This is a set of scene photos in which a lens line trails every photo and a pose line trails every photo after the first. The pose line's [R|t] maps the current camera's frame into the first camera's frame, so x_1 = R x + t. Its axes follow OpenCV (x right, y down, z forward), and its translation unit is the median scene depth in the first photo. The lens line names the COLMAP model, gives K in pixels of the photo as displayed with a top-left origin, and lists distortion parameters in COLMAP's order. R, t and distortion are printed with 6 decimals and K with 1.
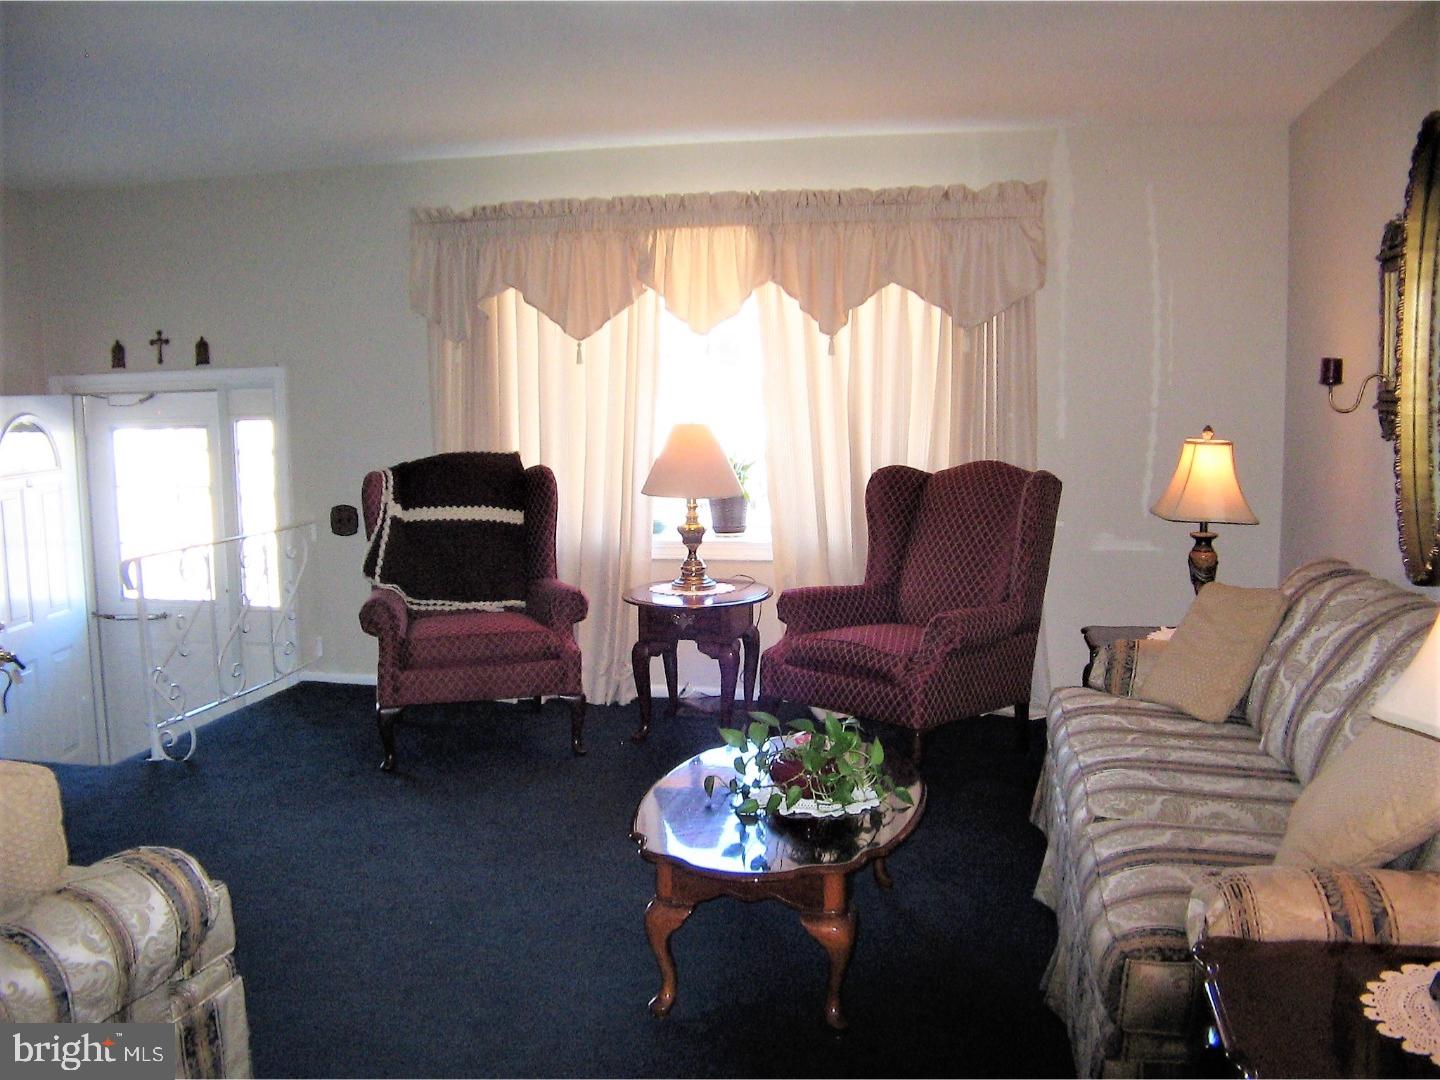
lens RADIAL K [[1290.2, 0, 720.8], [0, 1290.2, 569.8], [0, 0, 1]] dist [-0.150436, 0.109093]
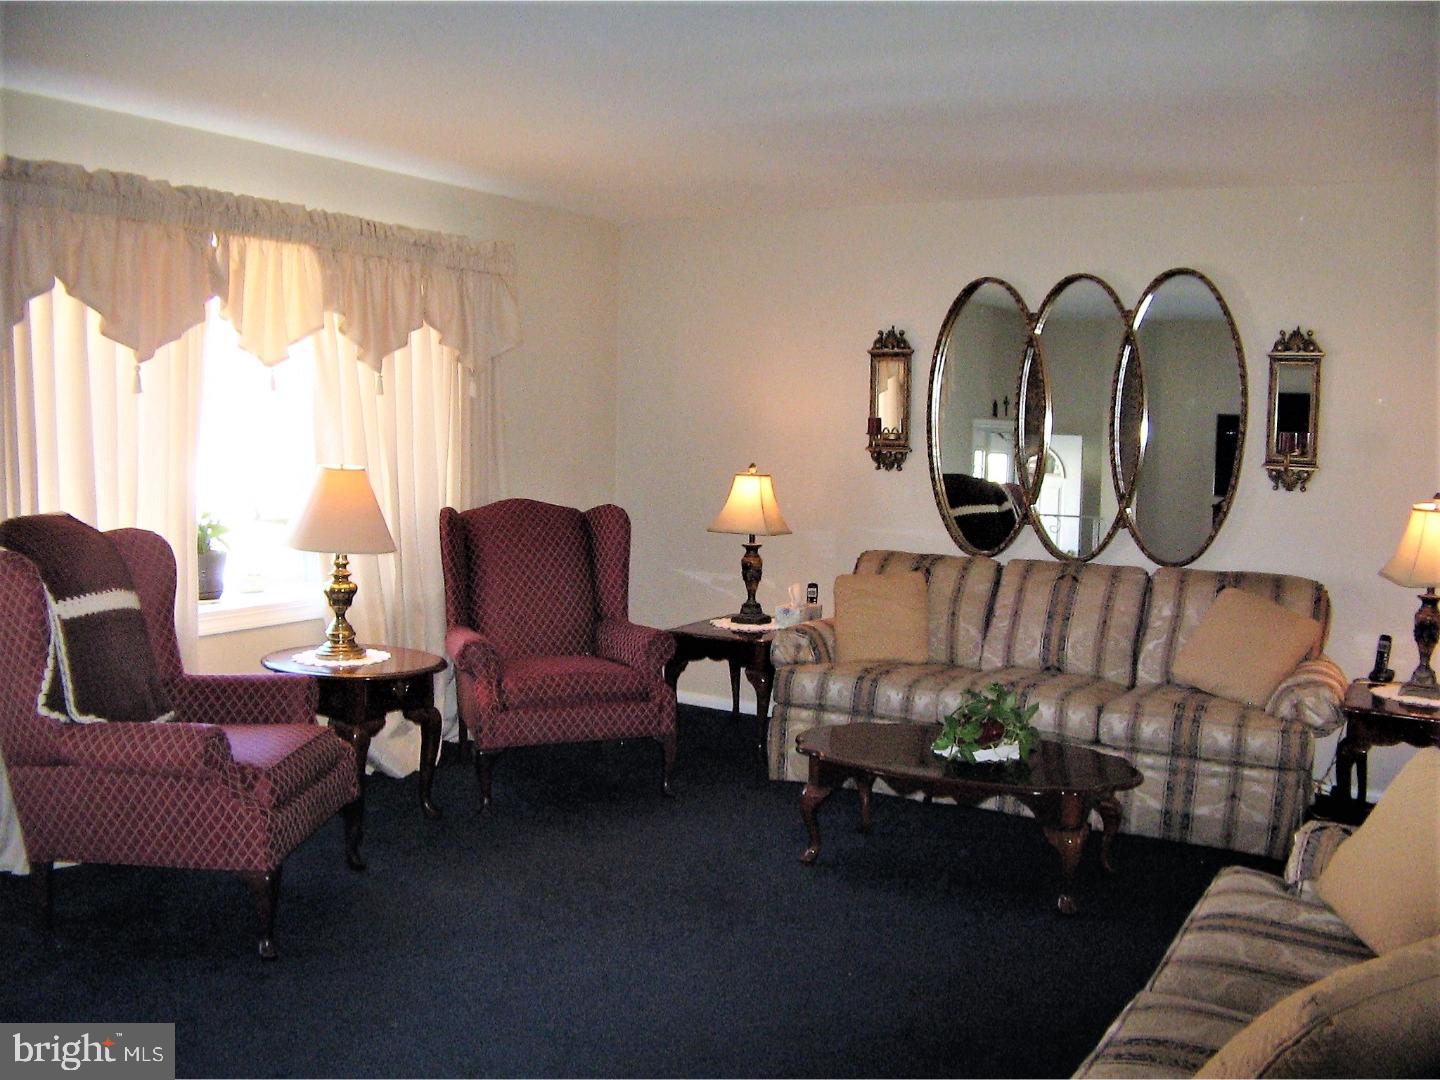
lens RADIAL K [[1290.2, 0, 720.8], [0, 1290.2, 569.8], [0, 0, 1]] dist [-0.150436, 0.109093]
pose [[0.345409, -0.086881, 0.934422, -0.725799], [0.106157, 0.992932, 0.053080, -0.061798], [-0.932429, 0.080861, 0.352190, 0.442607]]
